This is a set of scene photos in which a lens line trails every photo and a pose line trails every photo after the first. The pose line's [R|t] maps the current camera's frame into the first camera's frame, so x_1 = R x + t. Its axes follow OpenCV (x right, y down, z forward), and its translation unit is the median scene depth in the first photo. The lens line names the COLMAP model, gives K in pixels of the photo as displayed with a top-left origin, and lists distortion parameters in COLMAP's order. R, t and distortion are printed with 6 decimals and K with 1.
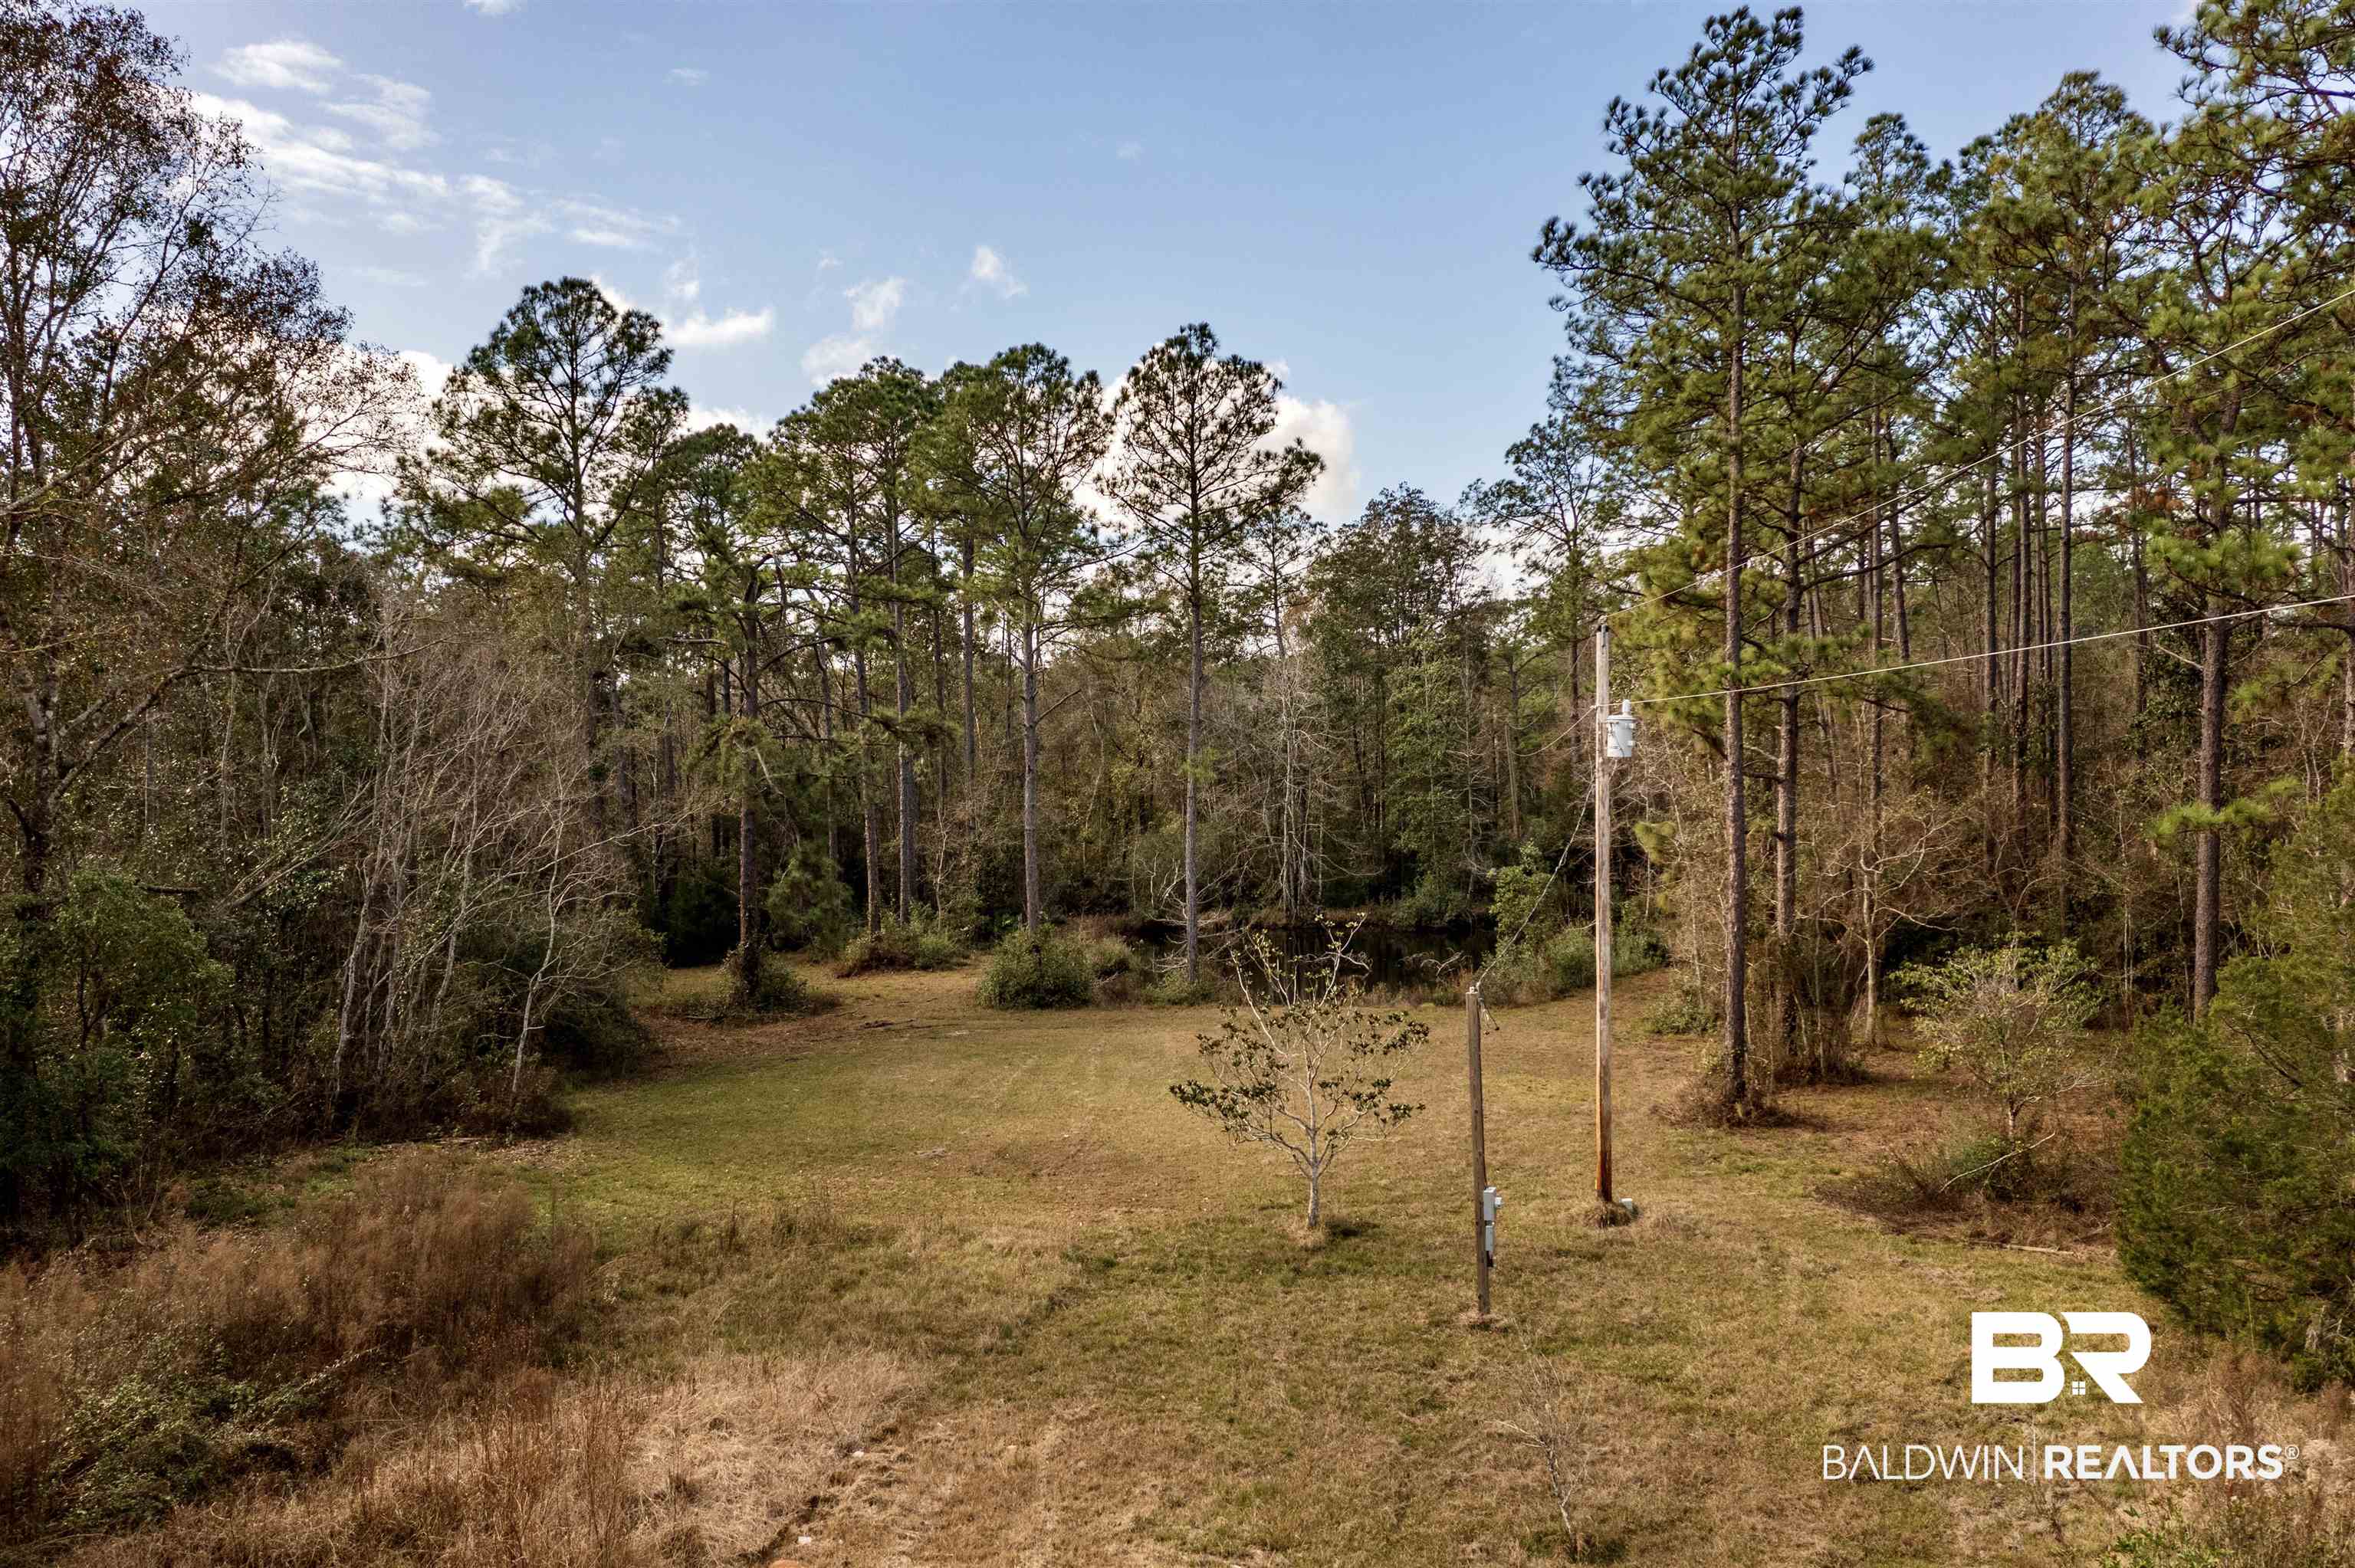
lens RADIAL K [[1903.2, 0, 1168.7], [0, 1903.2, 792.8], [0, 0, 1]] dist [0.029575, -0.016717]
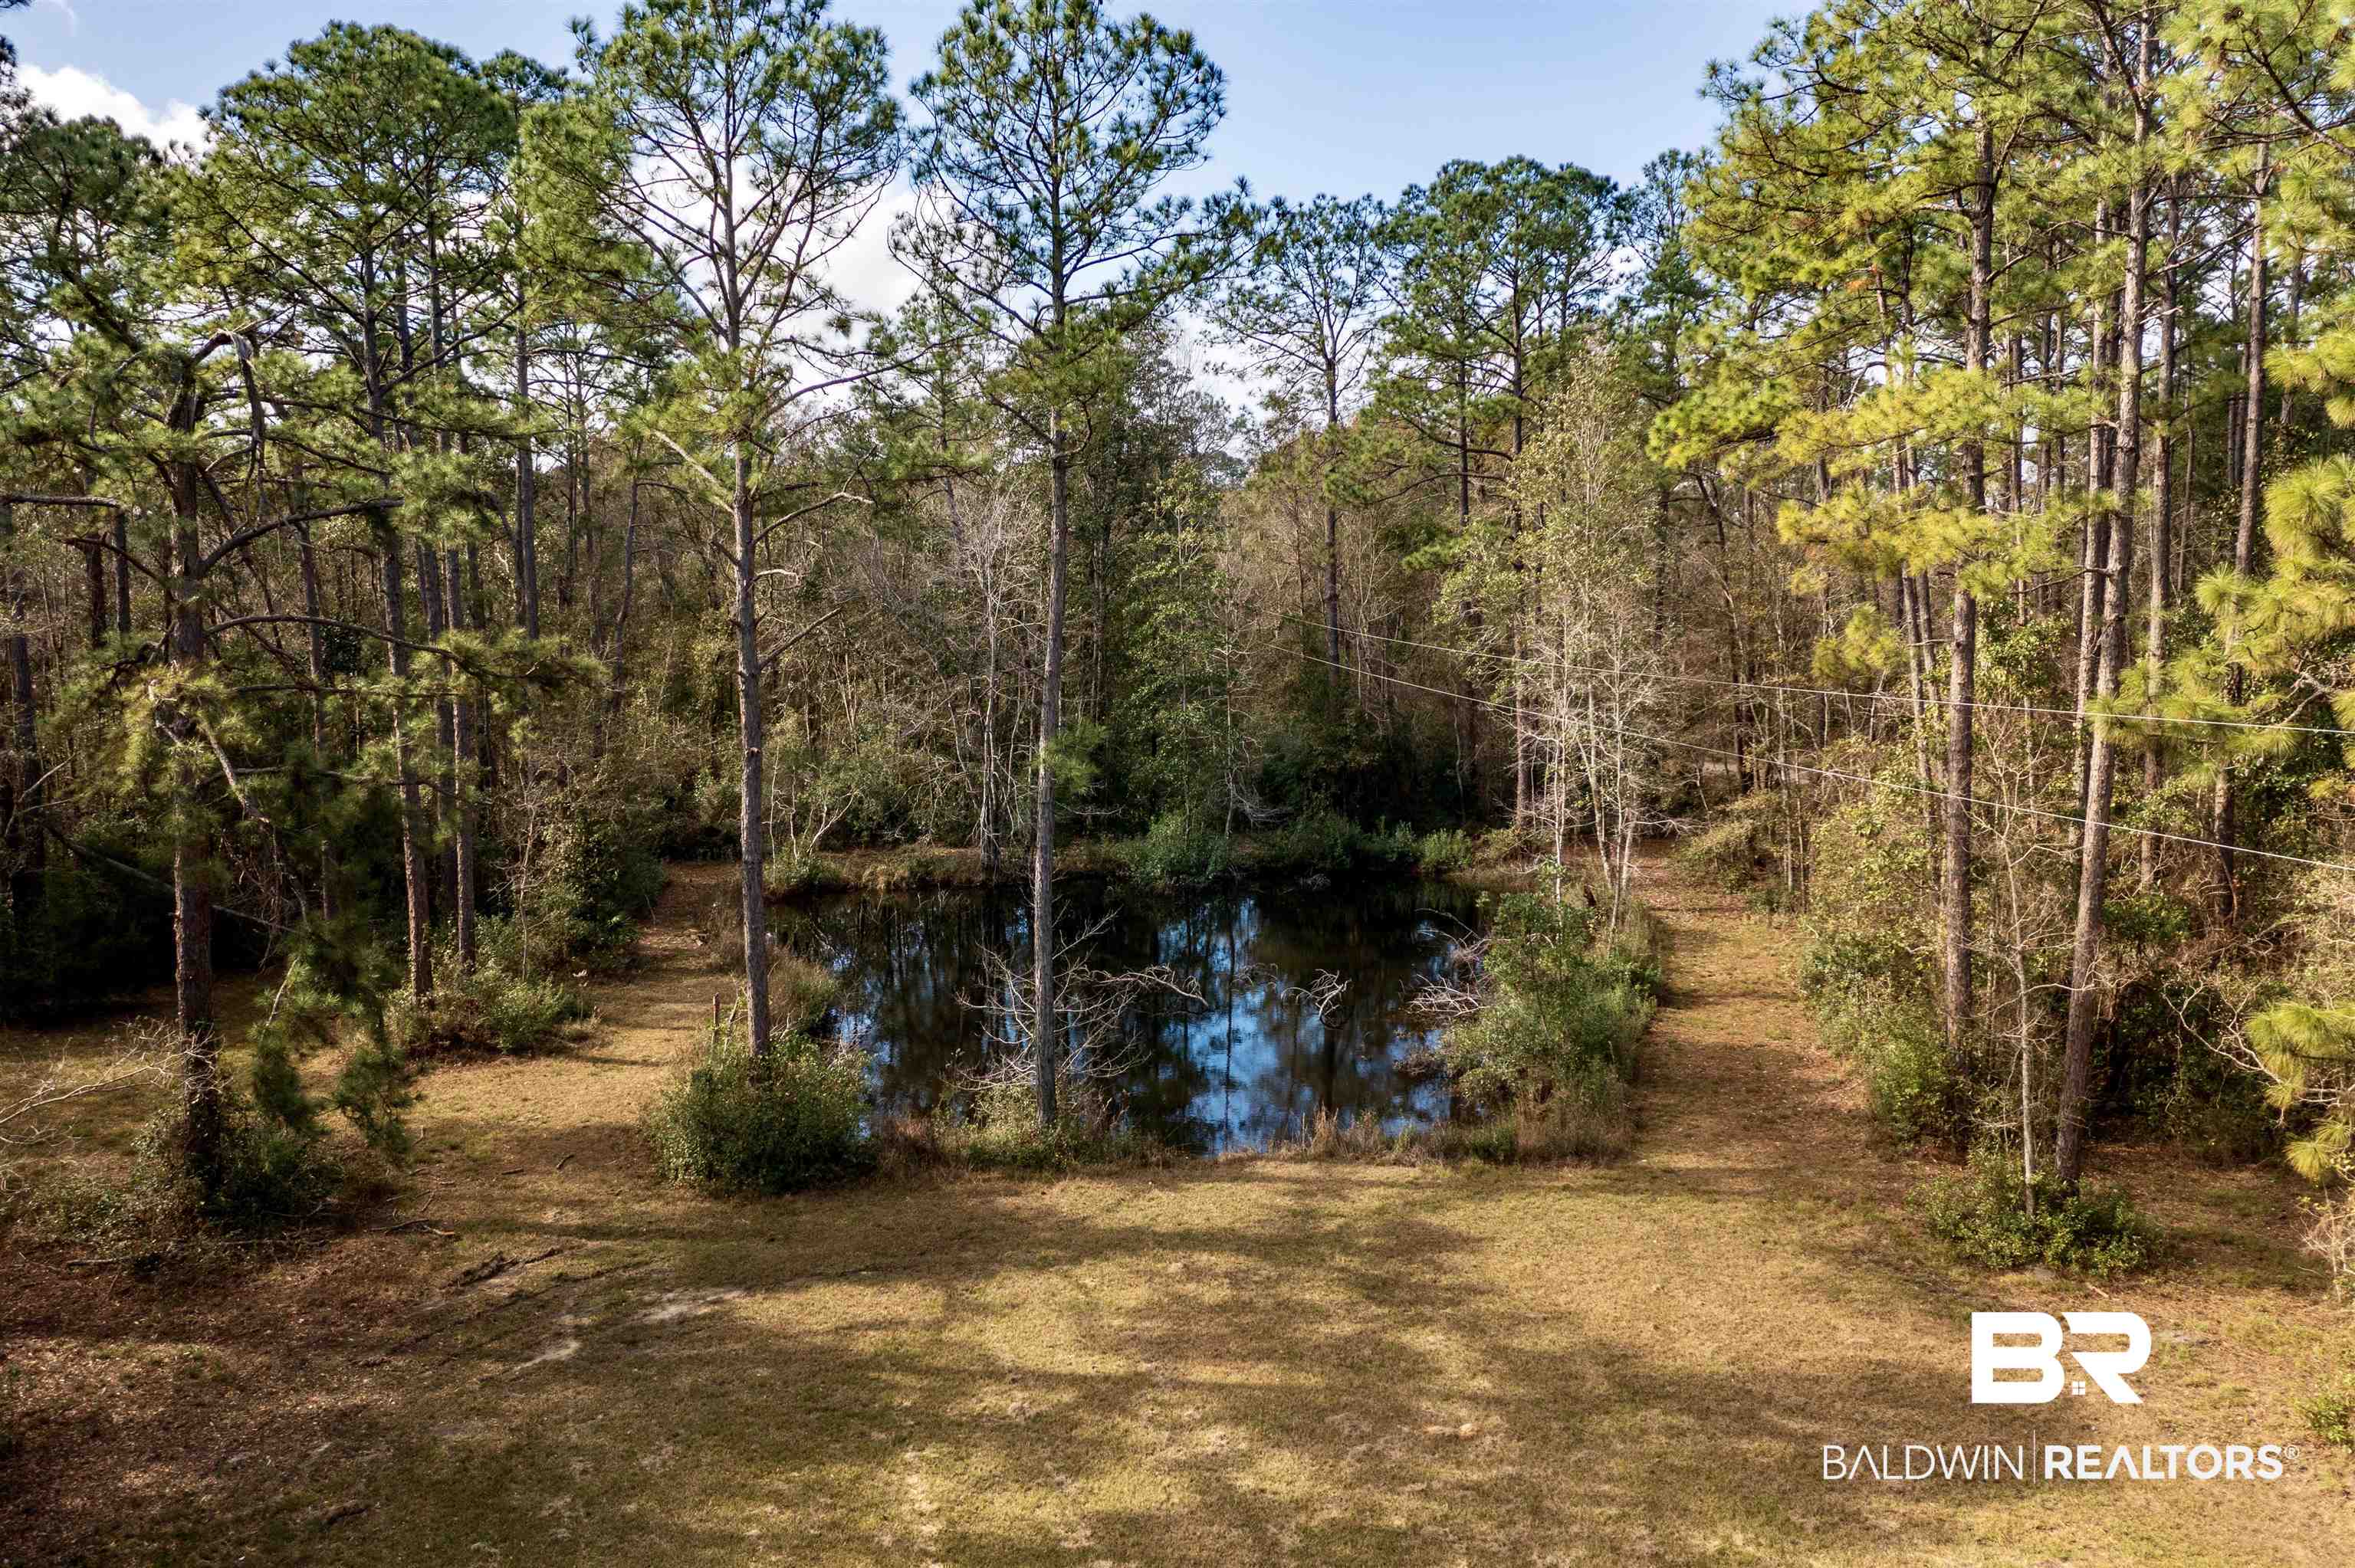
lens RADIAL K [[1903.2, 0, 1180.0], [0, 1903.2, 777.4], [0, 0, 1]] dist [0.029575, -0.016717]
pose [[0.956878, -0.017078, 0.289986, -0.094735], [-0.004966, 0.997163, 0.075112, -0.038171], [-0.290446, -0.073314, 0.954079, 0.346644]]
